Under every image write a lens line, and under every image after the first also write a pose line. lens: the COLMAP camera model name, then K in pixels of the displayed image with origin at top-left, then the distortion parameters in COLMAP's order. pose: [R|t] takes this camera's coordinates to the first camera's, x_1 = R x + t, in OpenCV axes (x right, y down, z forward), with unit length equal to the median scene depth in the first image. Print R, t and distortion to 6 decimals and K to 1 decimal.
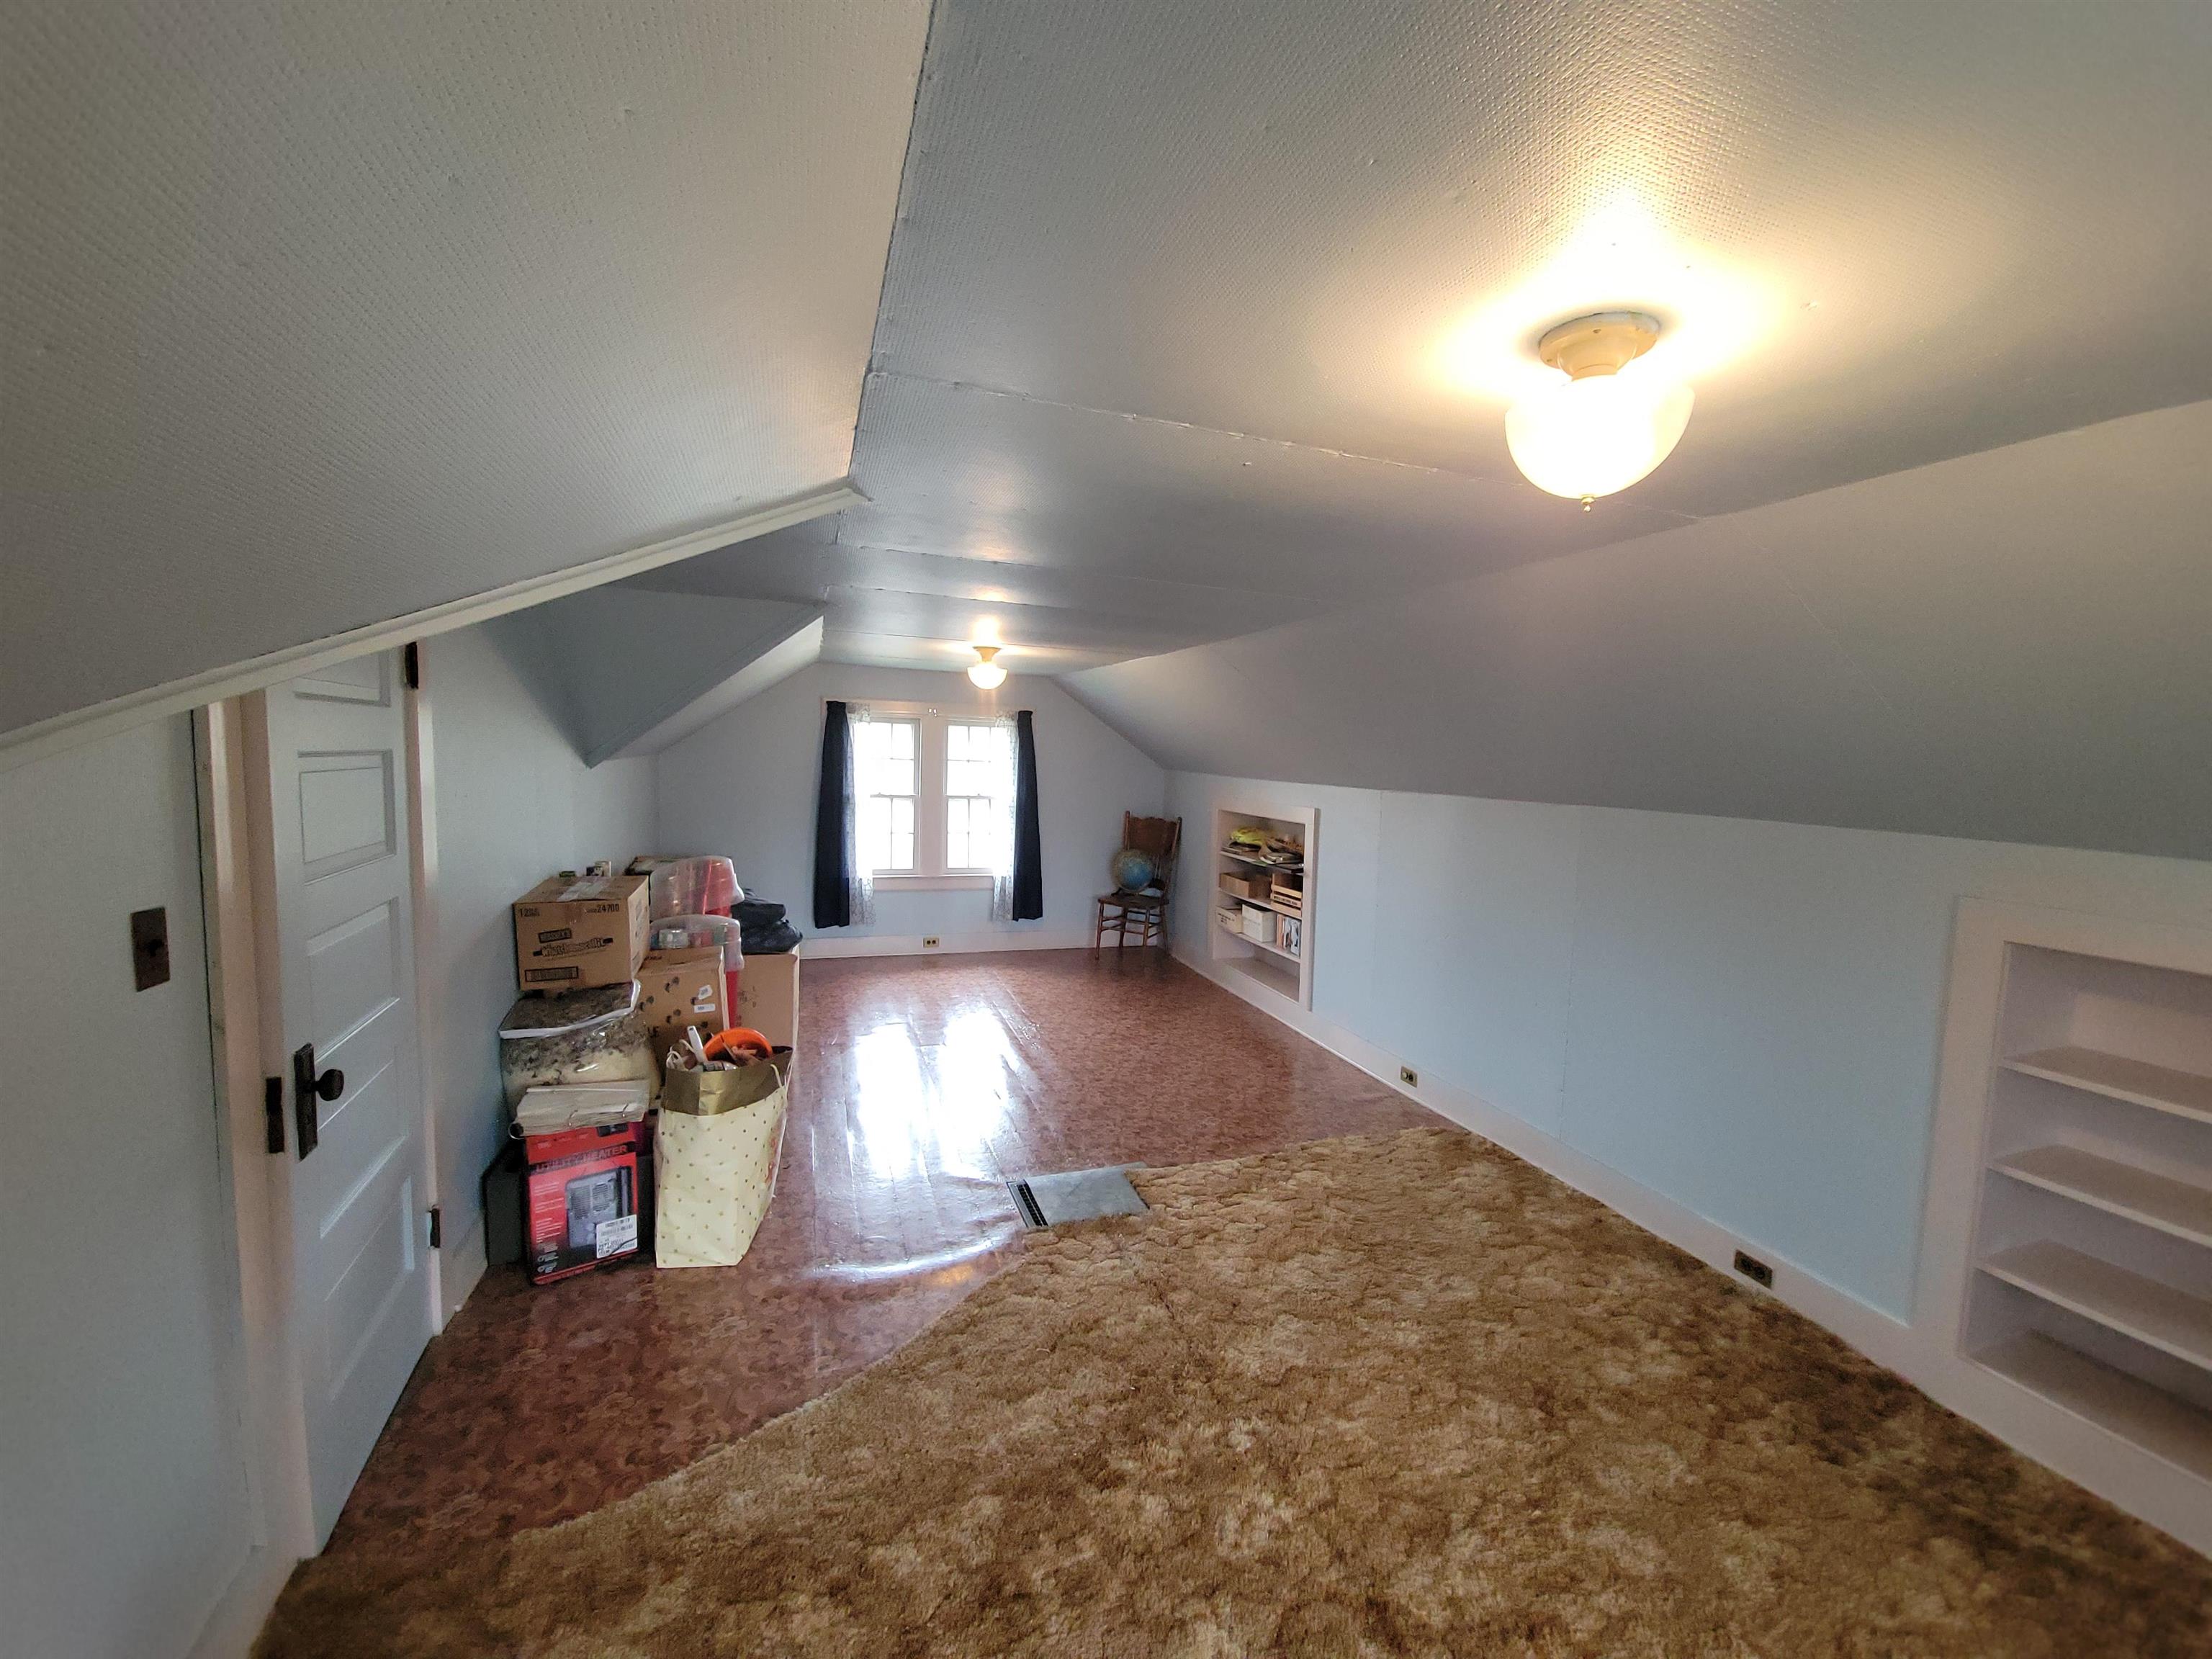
lens RADIAL K [[881.5, 0, 1106.8], [0, 881.5, 830.7], [0, 0, 1]] dist [0.001212, -0.009724]
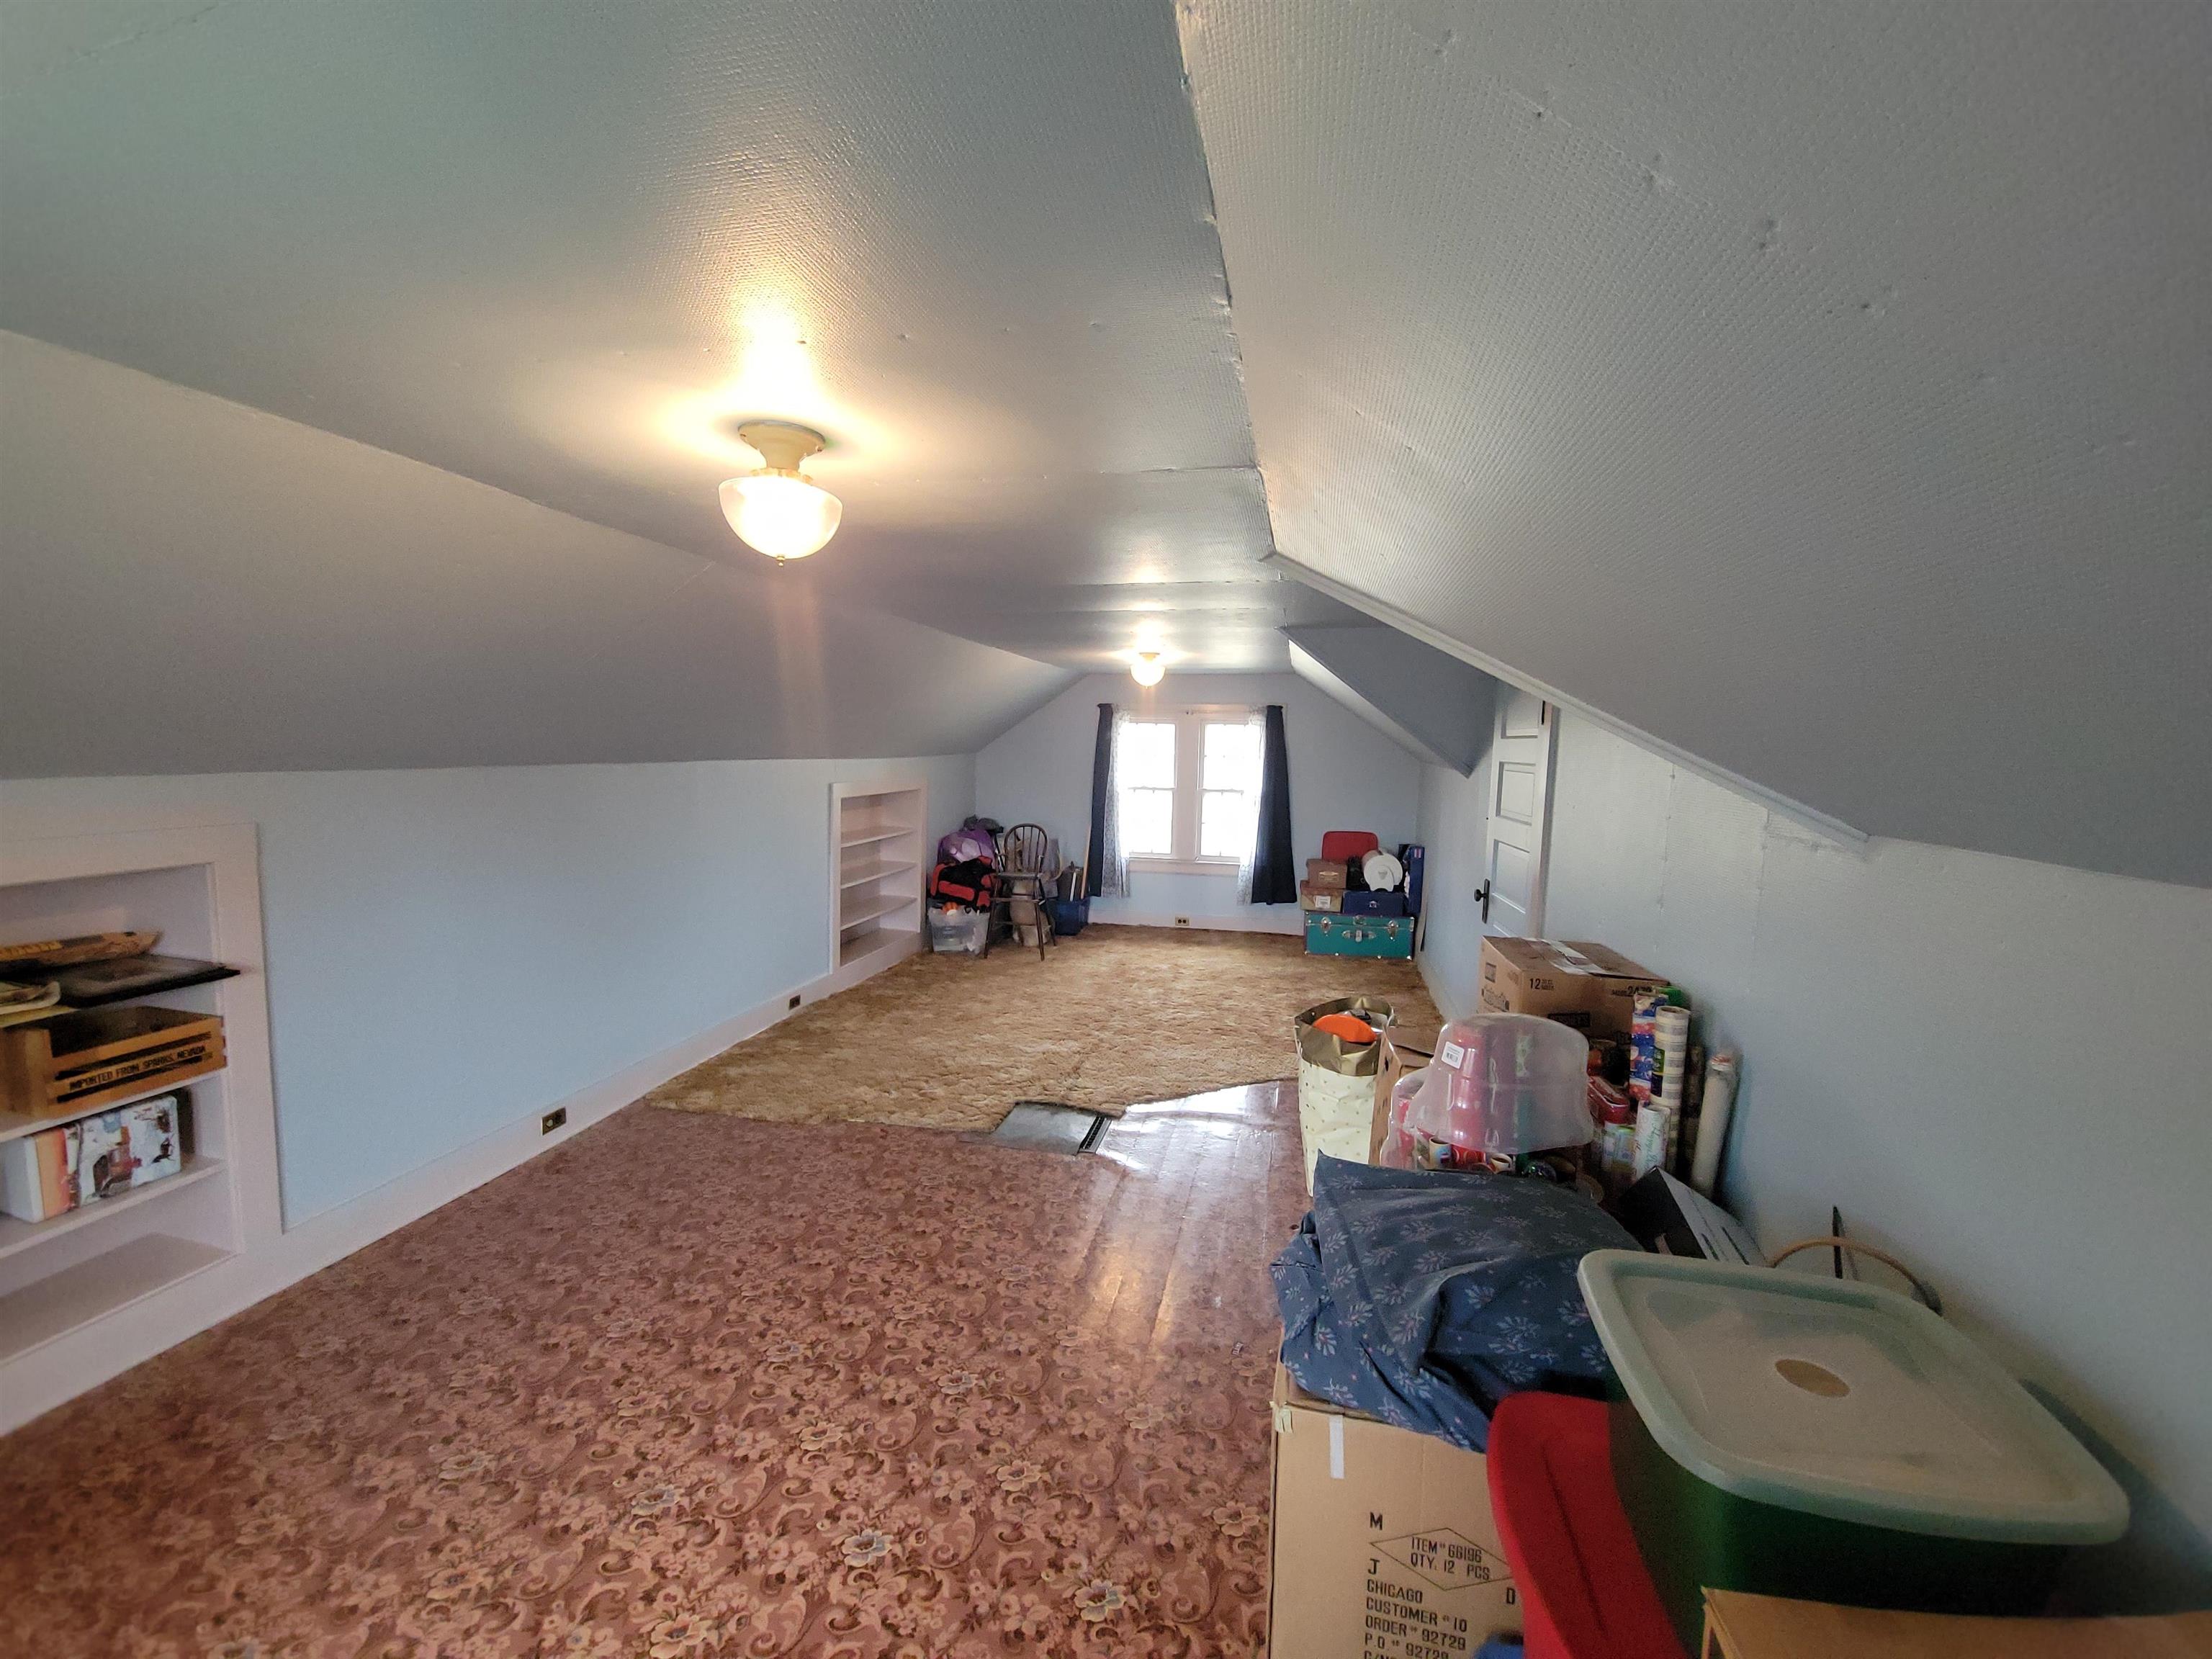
lens RADIAL K [[881.5, 0, 1106.8], [0, 881.5, 830.7], [0, 0, 1]] dist [0.001212, -0.009724]
pose [[-0.851680, -0.102013, 0.514037, -0.689636], [-0.003495, 0.981955, 0.189082, -0.195959], [-0.524051, 0.159241, -0.836668, 1.989306]]
